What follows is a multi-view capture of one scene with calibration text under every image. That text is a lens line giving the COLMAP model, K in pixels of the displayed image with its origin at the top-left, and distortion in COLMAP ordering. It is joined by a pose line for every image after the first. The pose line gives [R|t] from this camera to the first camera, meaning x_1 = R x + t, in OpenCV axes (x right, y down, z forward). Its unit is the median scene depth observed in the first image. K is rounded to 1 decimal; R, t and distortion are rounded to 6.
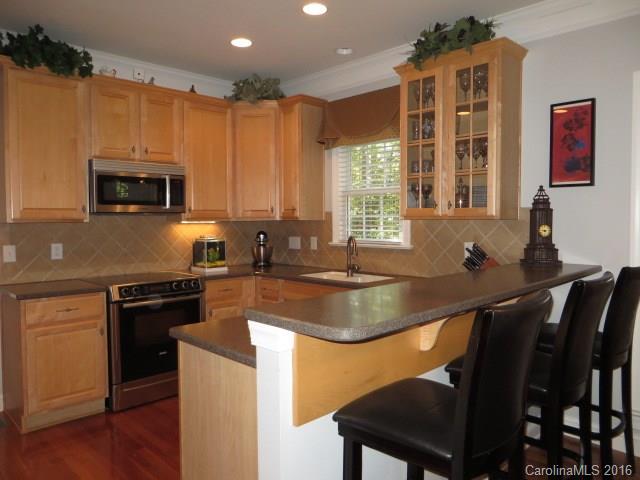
lens RADIAL K [[481.8, 0, 320.0], [0, 481.8, 240.0], [0, 0, 1]] dist [-0.010942, -0.004200]
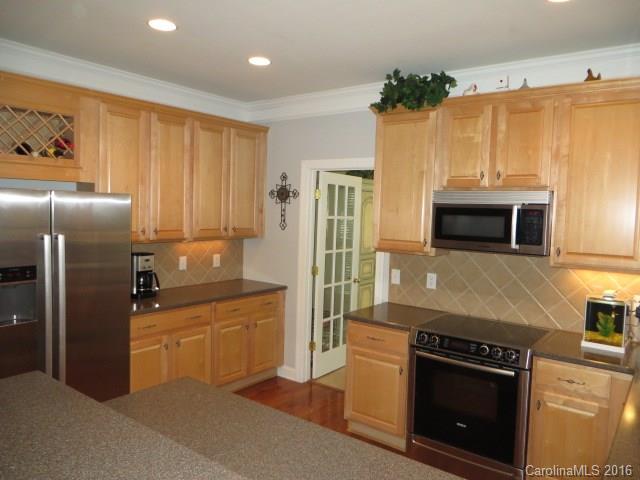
lens RADIAL K [[481.8, 0, 320.0], [0, 481.8, 240.0], [0, 0, 1]] dist [-0.010942, -0.004200]
pose [[0.149980, 0.073984, -0.985917, 0.400165], [-0.076541, 0.995072, 0.063028, -0.105148], [0.985722, 0.066011, 0.154904, 0.588207]]
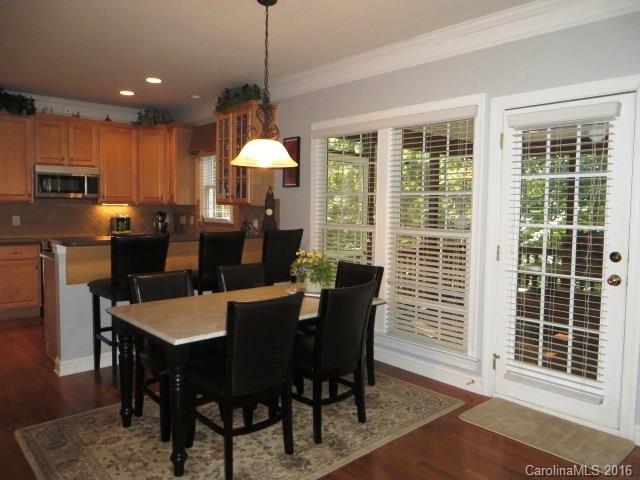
lens RADIAL K [[476.7, 0, 320.0], [0, 476.7, 240.0], [0, 0, 1]] dist [-0.010029, -0.000023]
pose [[0.998727, 0.021742, -0.045511, 0.545037], [-0.020600, 0.999465, 0.025412, 0.026685], [0.046039, -0.024442, 0.998641, -0.552848]]
